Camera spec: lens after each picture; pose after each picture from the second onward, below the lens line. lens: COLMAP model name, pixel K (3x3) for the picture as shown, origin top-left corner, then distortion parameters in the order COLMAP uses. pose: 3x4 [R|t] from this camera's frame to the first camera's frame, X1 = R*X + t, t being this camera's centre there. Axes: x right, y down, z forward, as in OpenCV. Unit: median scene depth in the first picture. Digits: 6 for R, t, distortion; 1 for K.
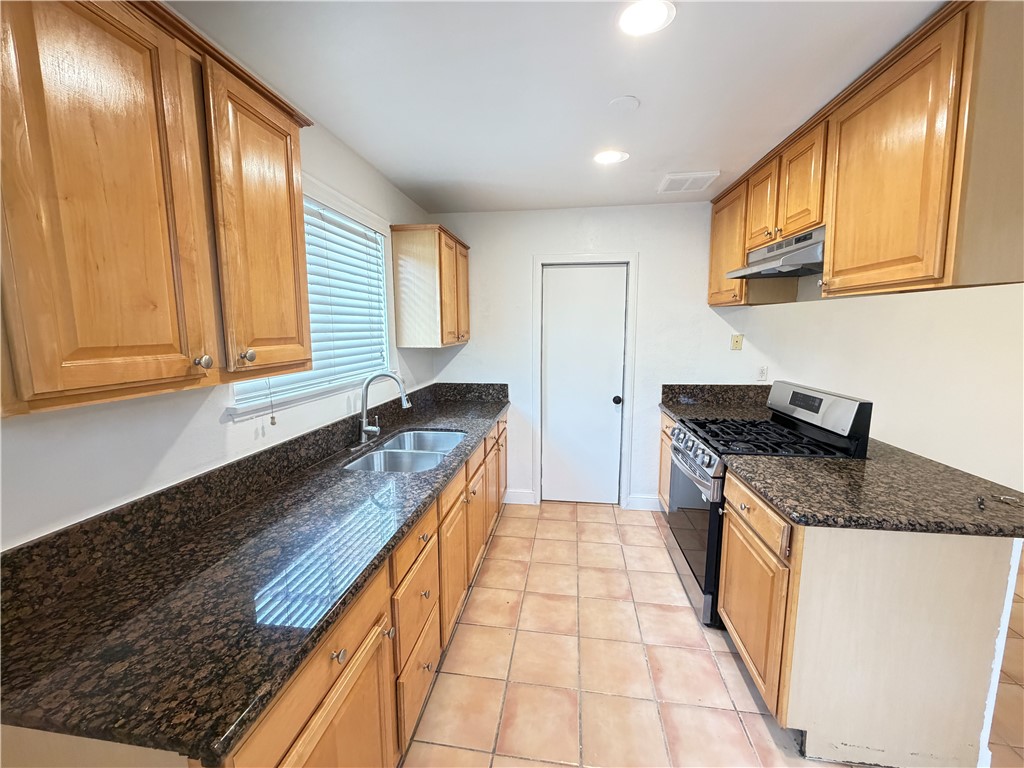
lens RADIAL K [[407.4, 0, 508.6], [0, 407.4, 381.9], [0, 0, 1]] dist [-0.001749, 0.000199]
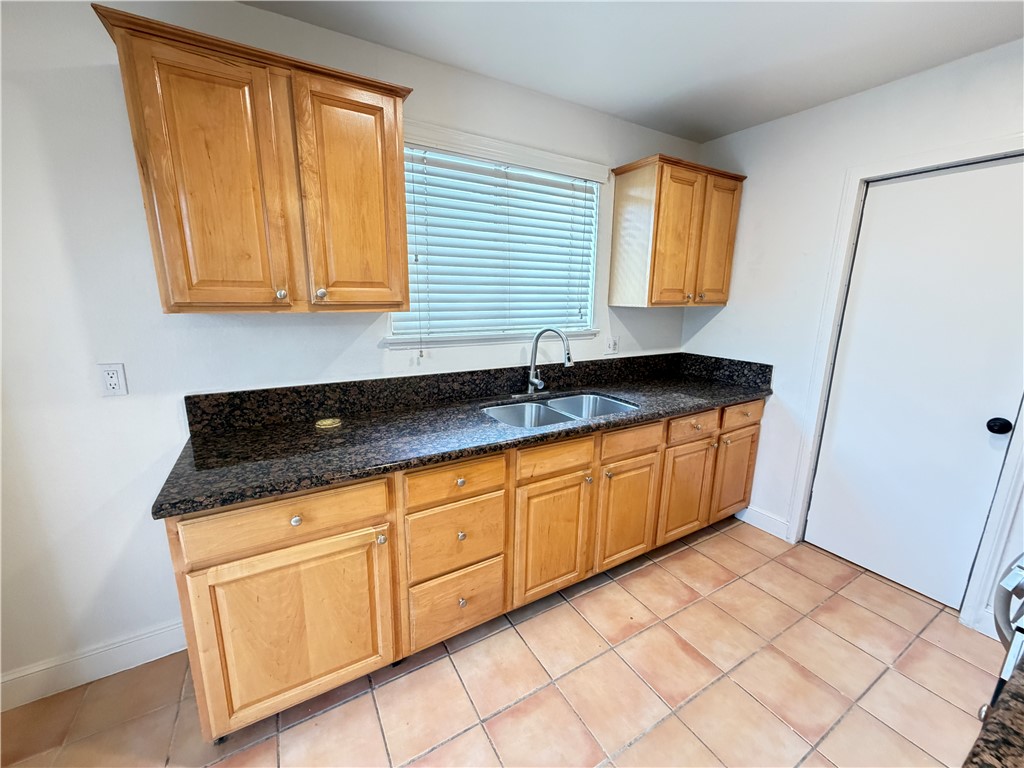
lens RADIAL K [[407.4, 0, 510.5], [0, 407.4, 383.1], [0, 0, 1]] dist [-0.001749, 0.000199]
pose [[0.626584, 0.174294, -0.759614, 0.441949], [-0.114584, 0.984682, 0.131419, -0.009810], [0.770884, 0.004695, 0.636958, 0.320326]]
